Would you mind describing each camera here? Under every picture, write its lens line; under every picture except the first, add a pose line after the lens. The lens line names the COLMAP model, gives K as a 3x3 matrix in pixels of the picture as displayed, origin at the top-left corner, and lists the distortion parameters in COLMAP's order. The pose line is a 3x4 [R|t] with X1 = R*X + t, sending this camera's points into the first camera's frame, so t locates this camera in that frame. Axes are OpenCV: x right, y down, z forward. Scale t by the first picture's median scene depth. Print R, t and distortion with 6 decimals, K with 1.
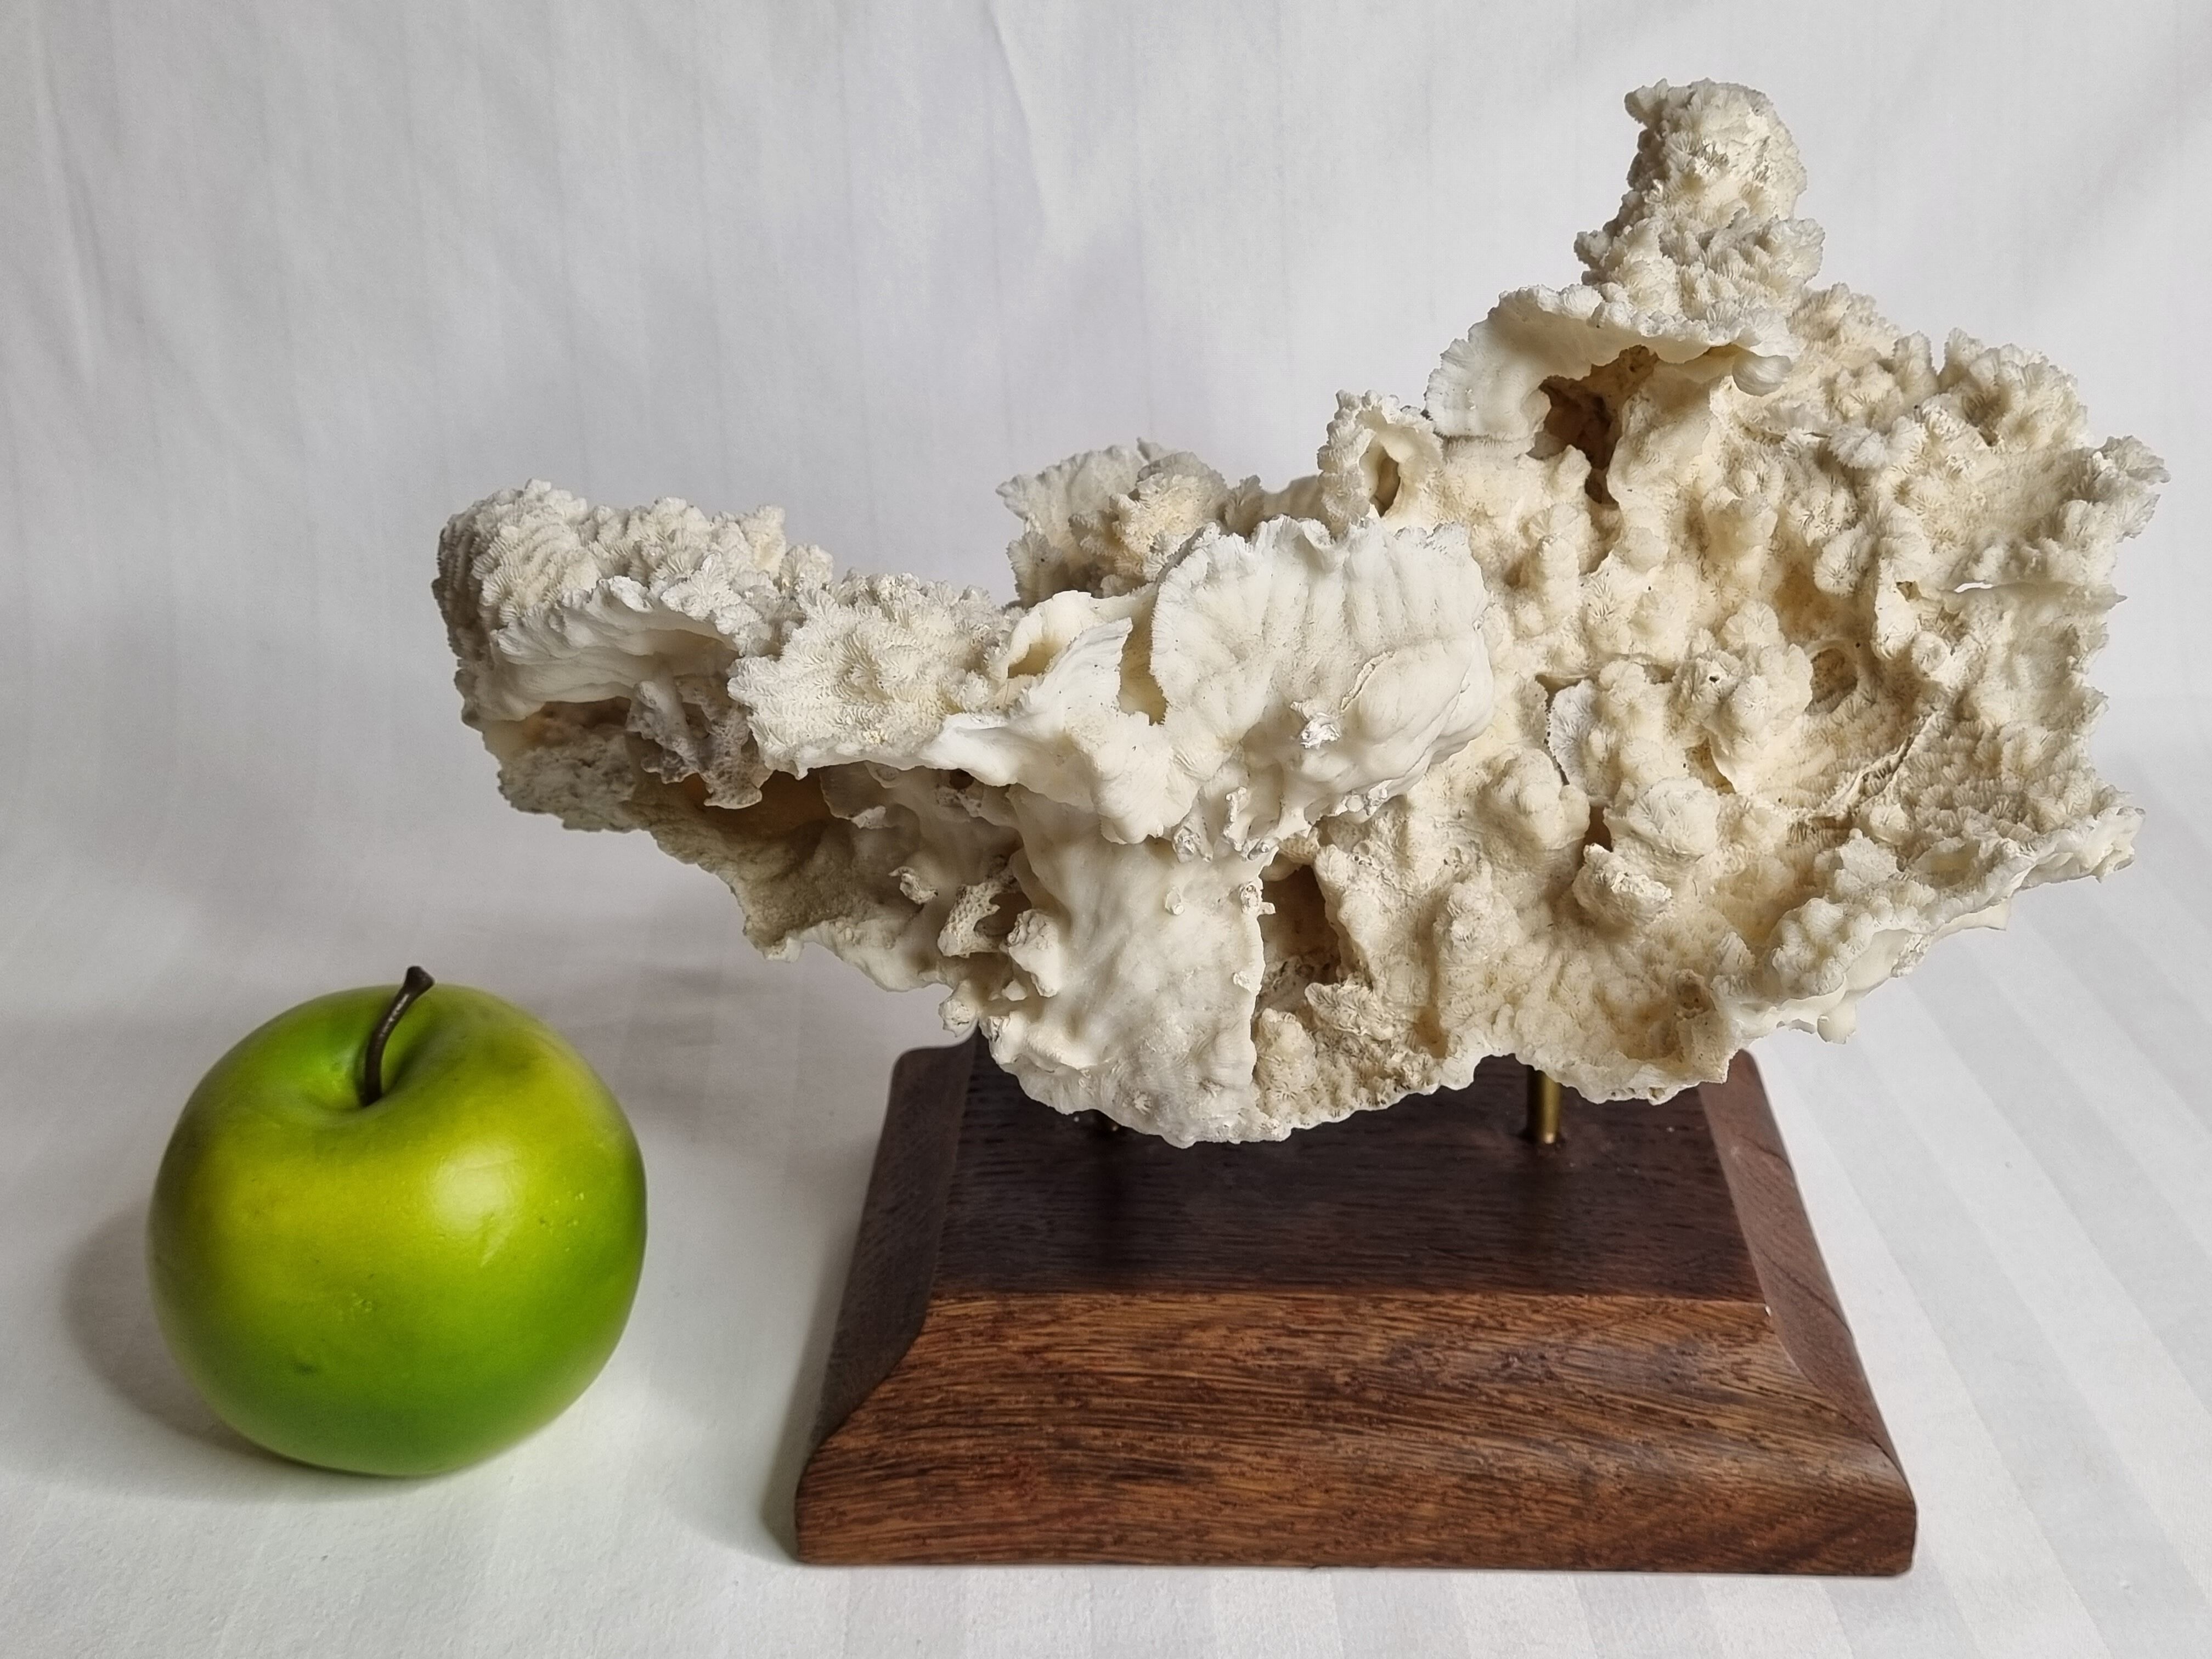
lens RADIAL K [[2490.3, 0, 1106.4], [0, 2490.3, 811.7], [0, 0, 1]] dist [0.001955, 0.000000]
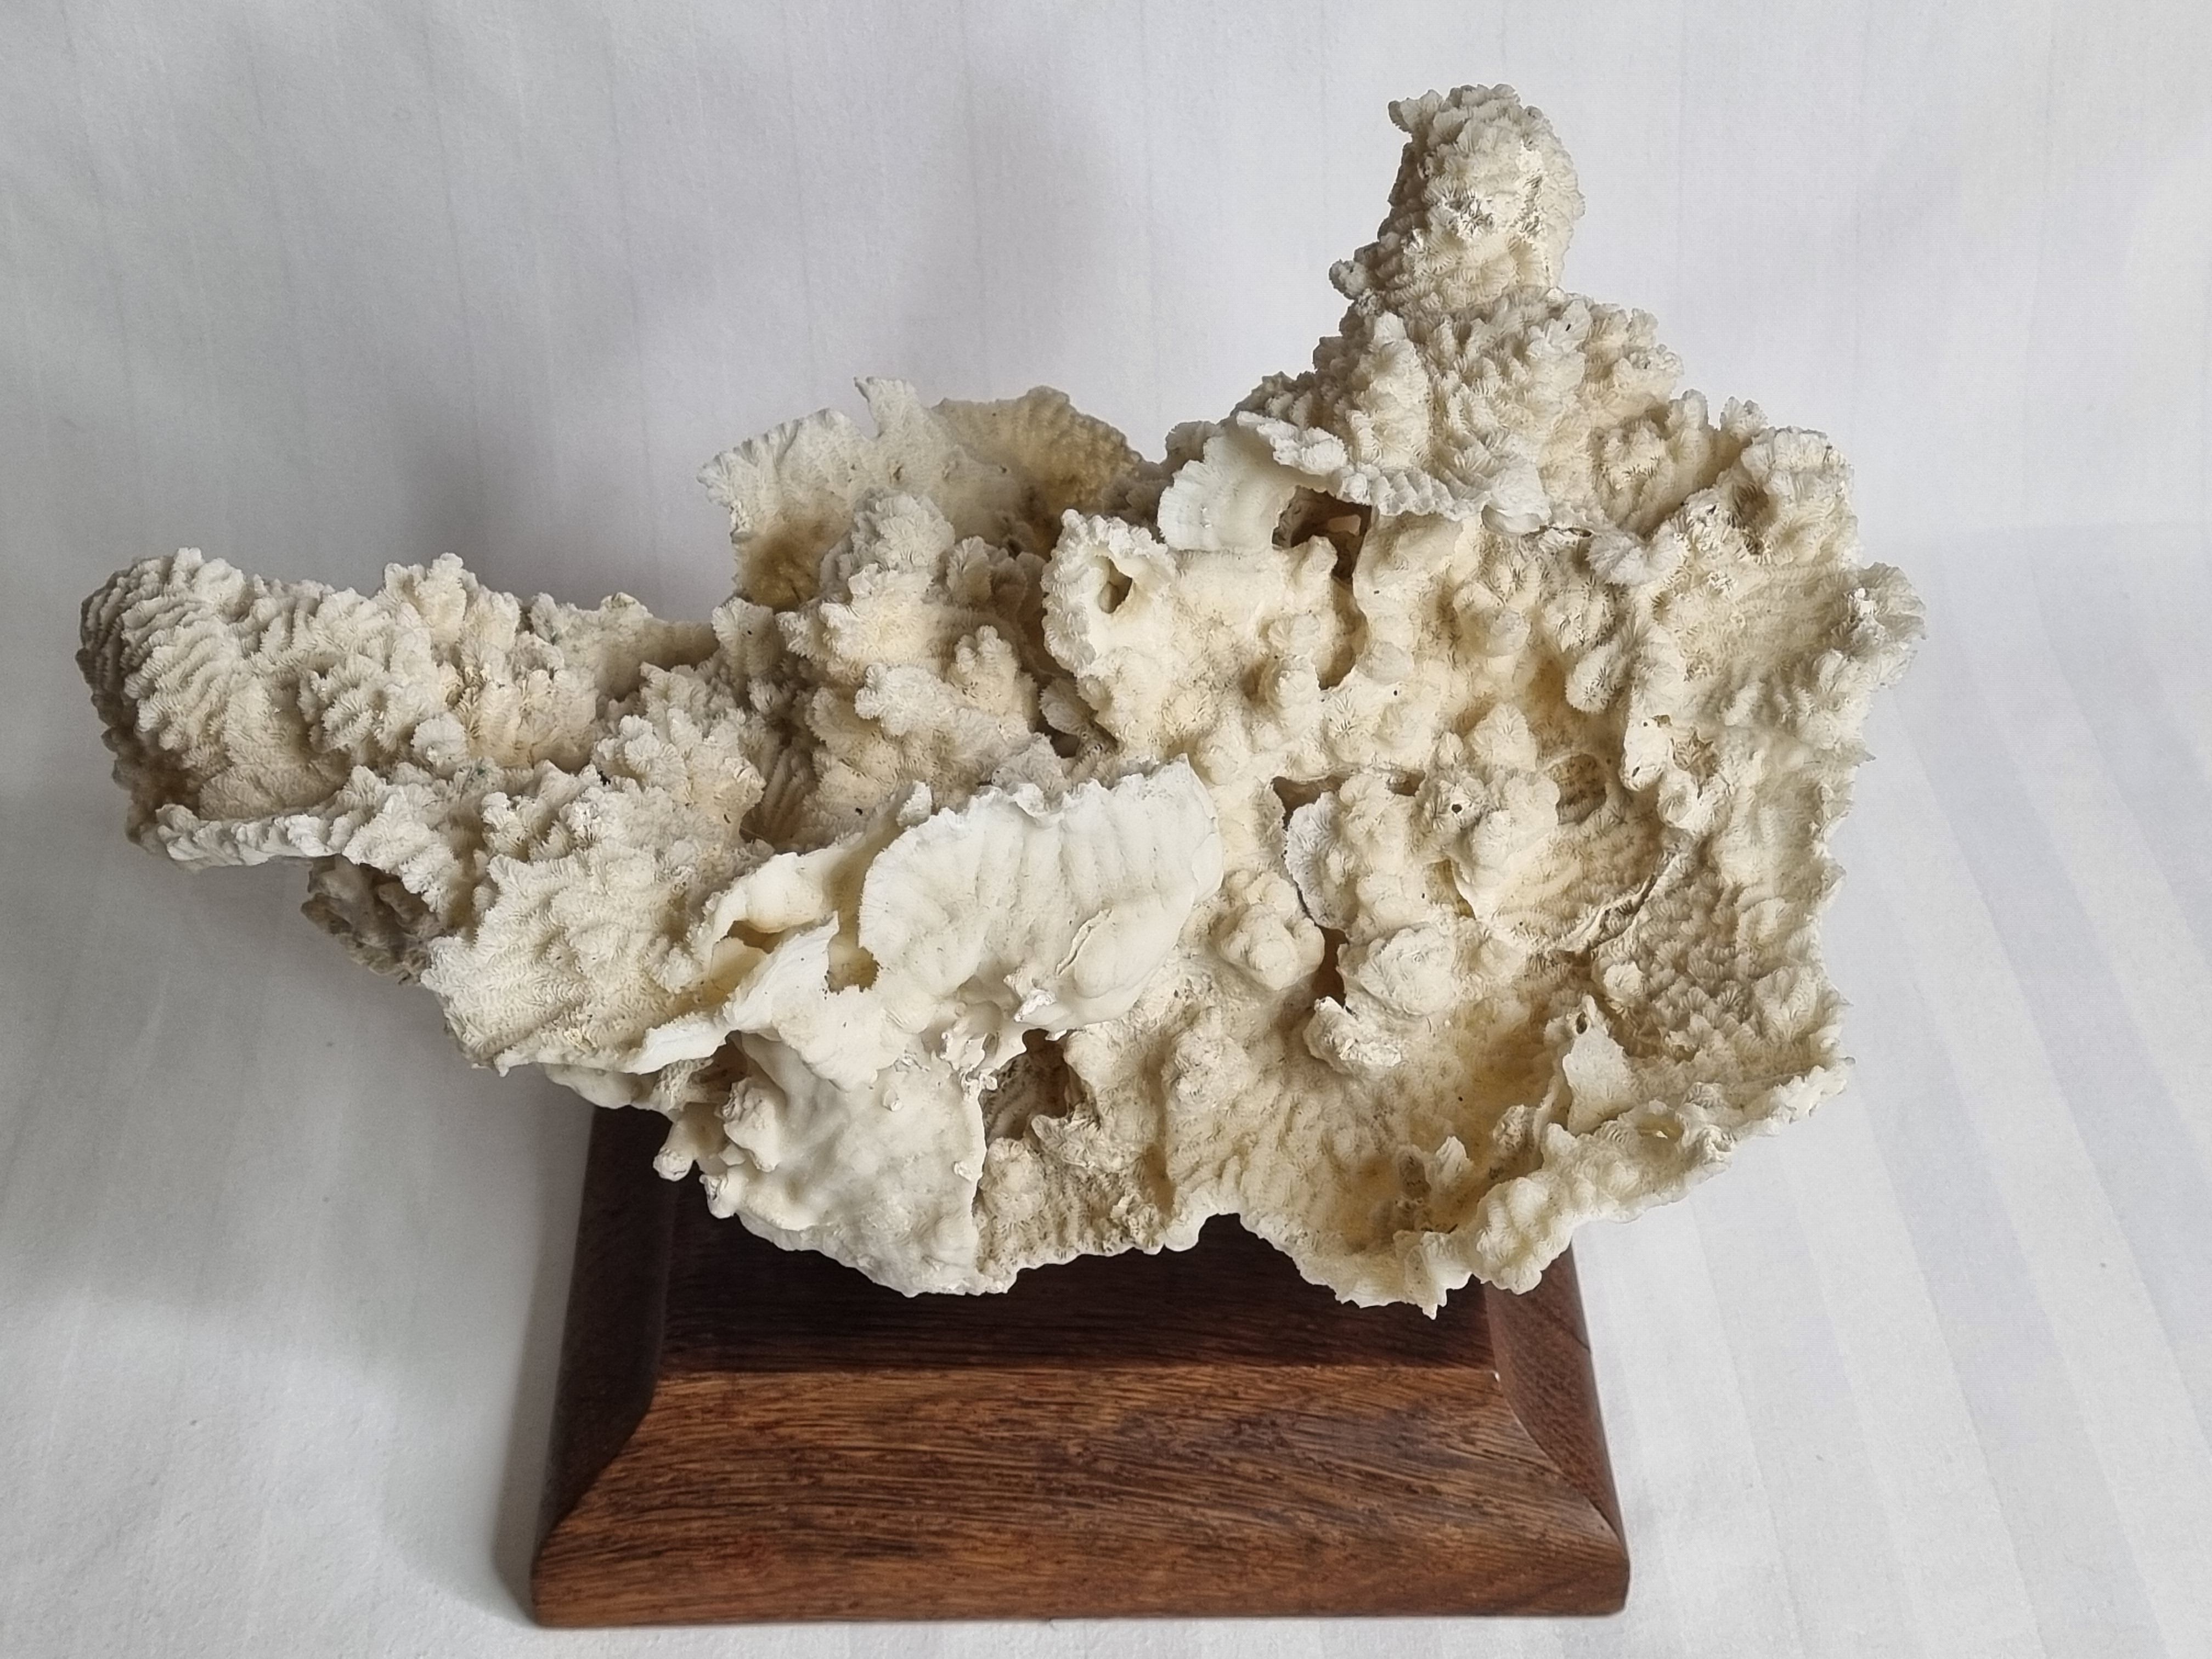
lens RADIAL K [[3065.0, 0, 1047.9], [0, 3065.0, 729.8], [0, 0, 1]] dist [-0.011071, 0.000000]
pose [[0.998268, -0.021277, 0.054843, 0.023195], [0.006295, 0.965580, 0.260029, -0.380933], [-0.058488, -0.259233, 0.964042, -0.113816]]
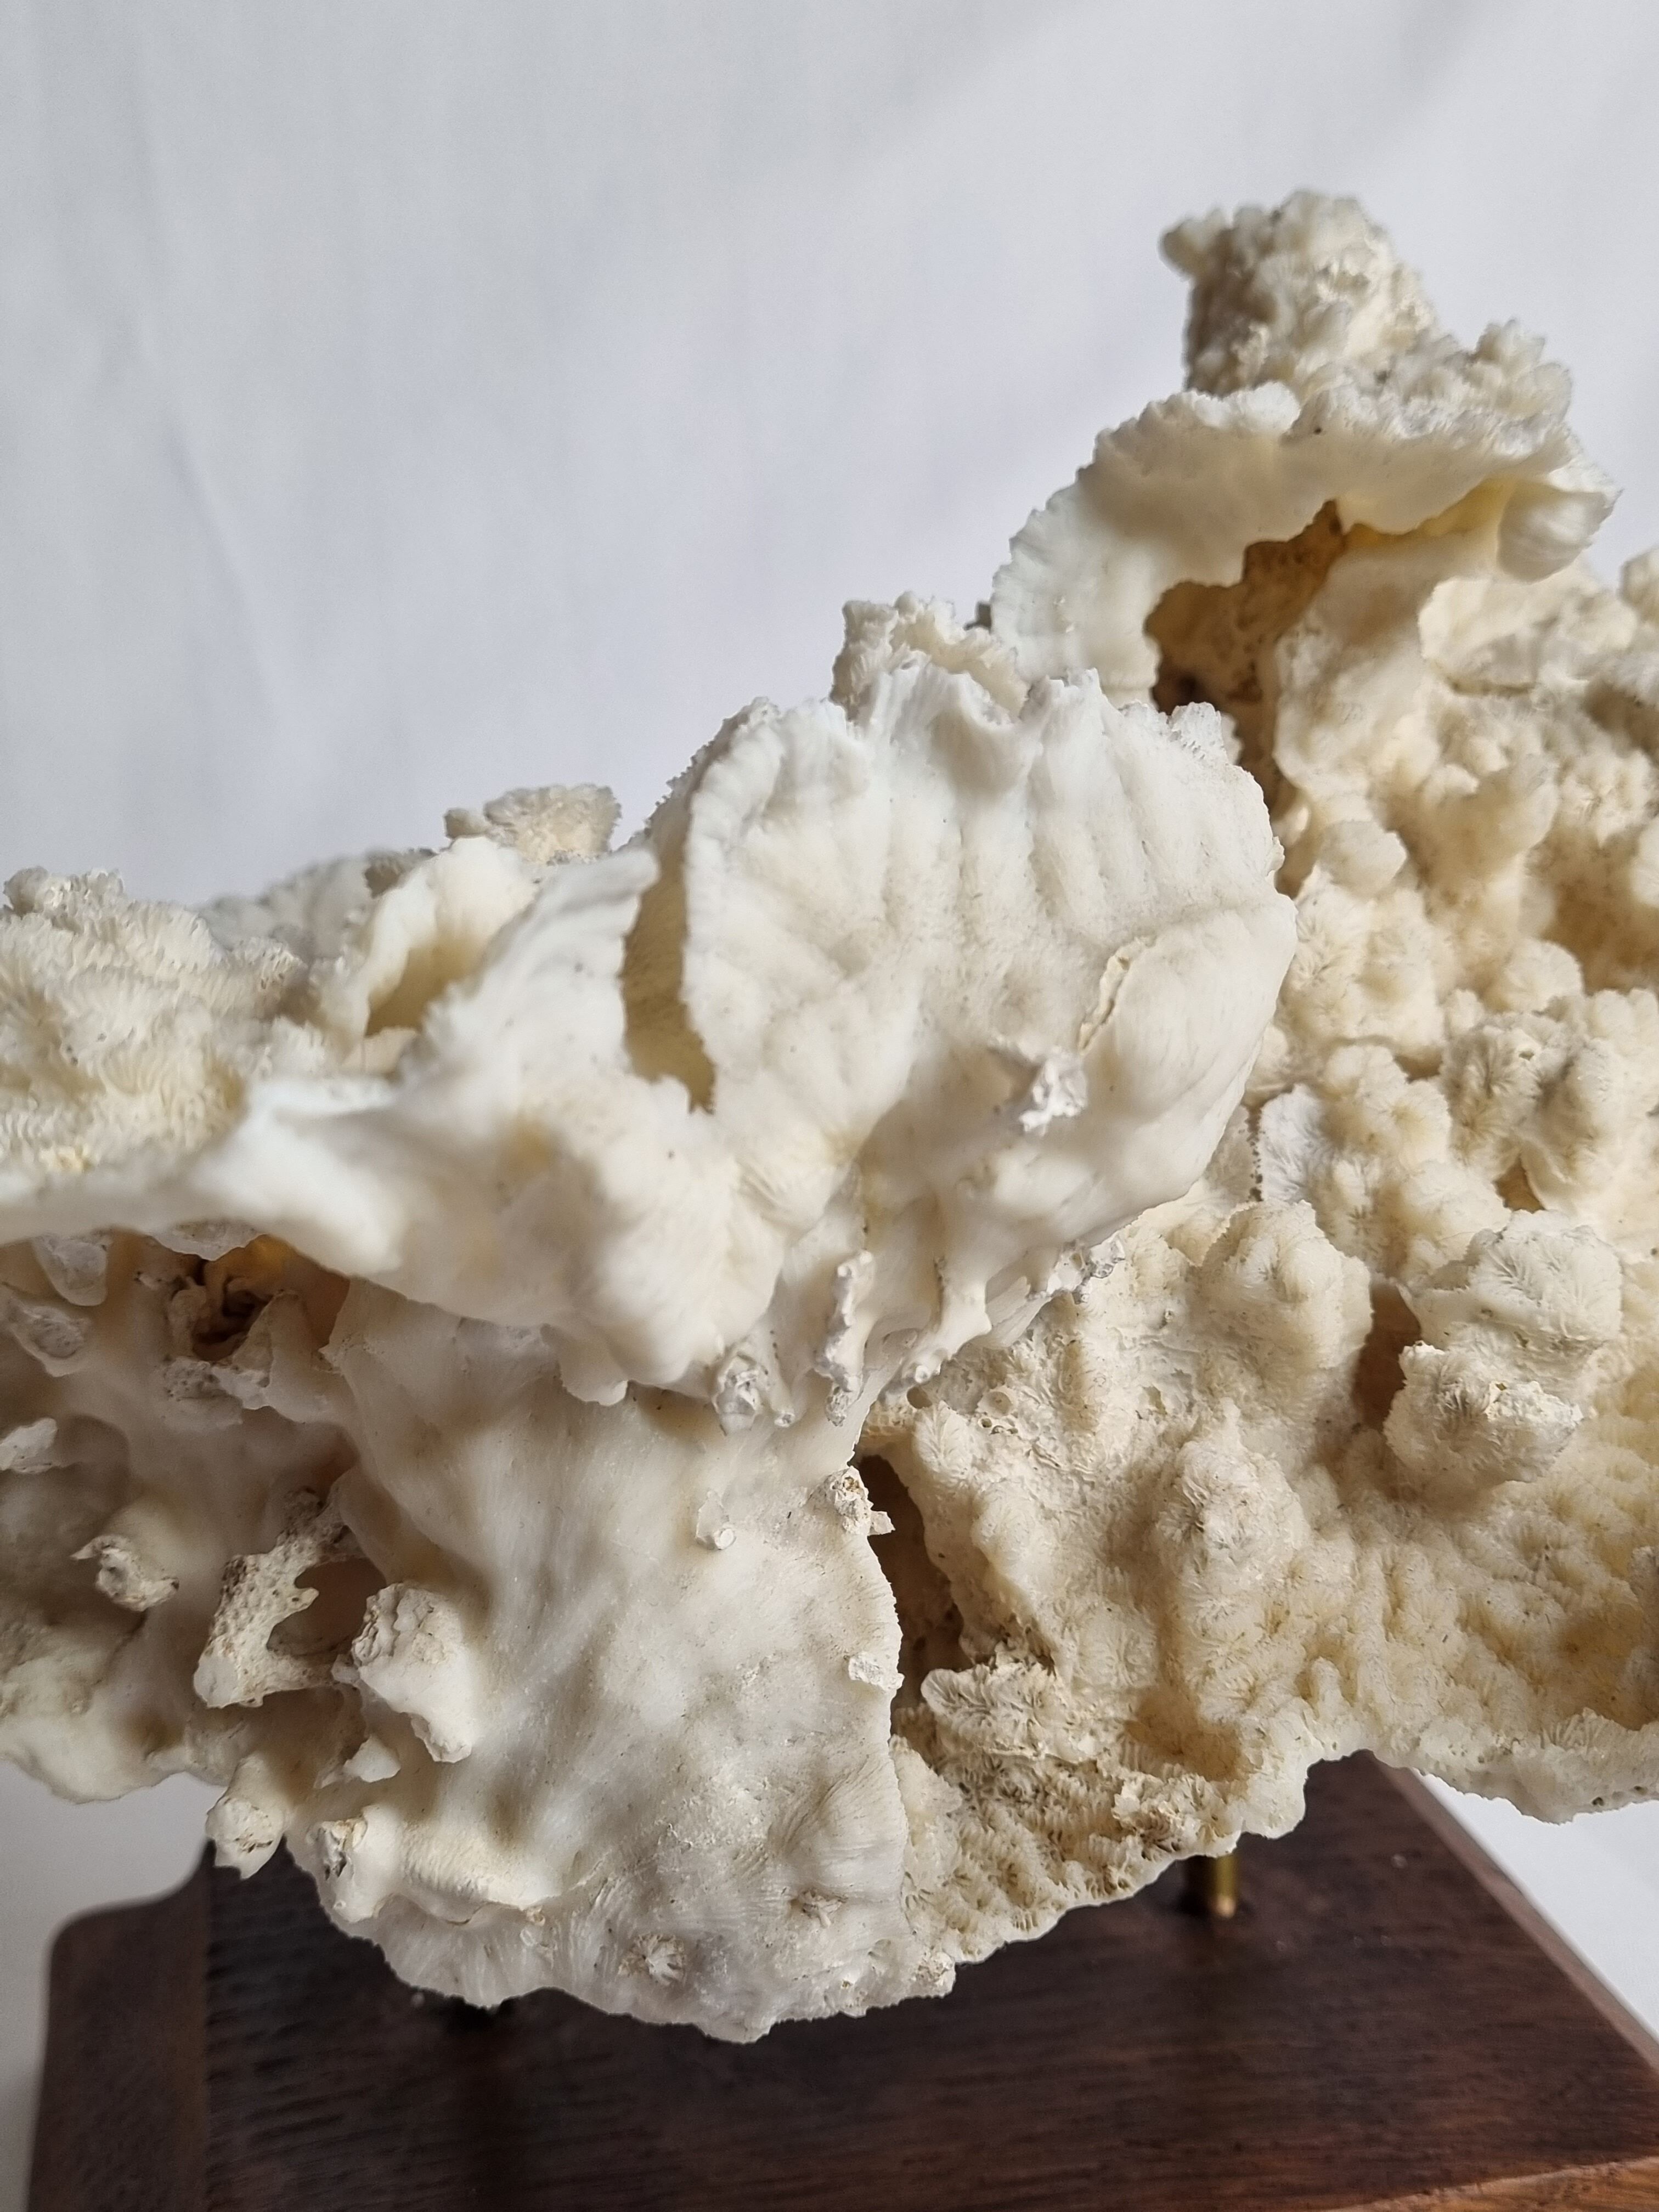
lens RADIAL K [[2490.3, 0, 831.5], [0, 2490.3, 1134.9], [0, 0, 1]] dist [0.001955, 0.000000]
pose [[0.961647, -0.069605, 0.265313, -0.067240], [0.114887, 0.980544, -0.159169, 0.038551], [-0.249072, 0.183545, 0.950933, 0.478691]]
